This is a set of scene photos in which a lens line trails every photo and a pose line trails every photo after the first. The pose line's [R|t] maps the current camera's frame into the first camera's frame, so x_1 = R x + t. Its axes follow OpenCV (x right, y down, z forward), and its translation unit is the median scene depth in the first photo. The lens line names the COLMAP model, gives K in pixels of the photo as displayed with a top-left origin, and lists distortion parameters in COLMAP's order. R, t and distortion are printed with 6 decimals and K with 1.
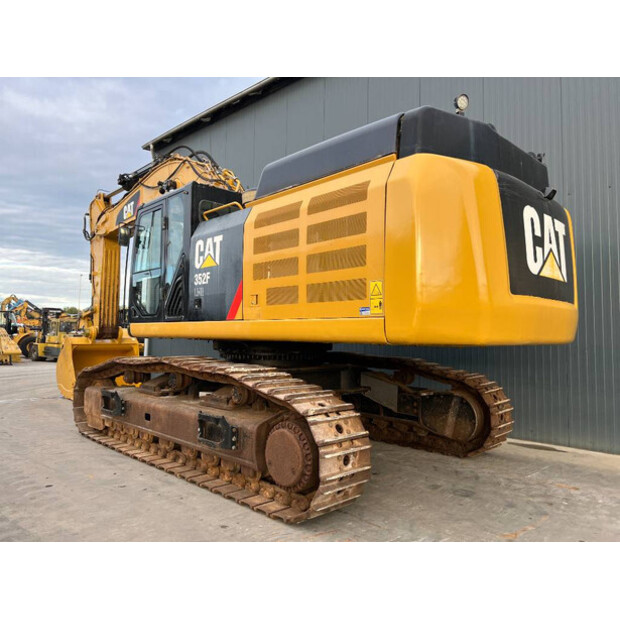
lens RADIAL K [[469.6, 0, 311.7], [0, 469.6, 301.8], [0, 0, 1]] dist [0.073110, -0.086715]
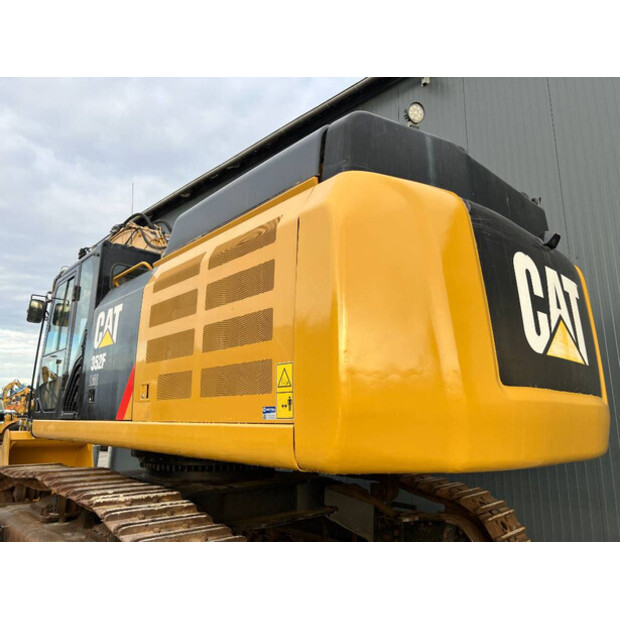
lens RADIAL K [[469.6, 0, 311.7], [0, 469.6, 301.8], [0, 0, 1]] dist [0.073110, -0.086715]
pose [[0.999764, -0.007377, -0.020416, 0.143198], [0.003737, 0.984938, -0.172870, -0.013200], [0.021384, 0.172753, 0.984733, 0.282476]]
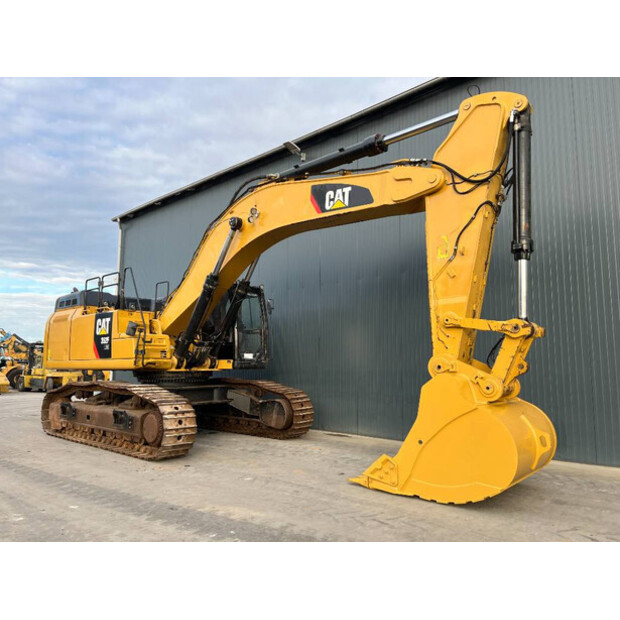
lens RADIAL K [[469.6, 0, 311.7], [0, 469.6, 301.8], [0, 0, 1]] dist [0.073110, -0.086715]
pose [[0.999795, -0.008059, 0.018551, 0.512040], [0.009177, 0.998096, -0.060989, -0.069039], [-0.018024, 0.061147, 0.997966, -0.887302]]
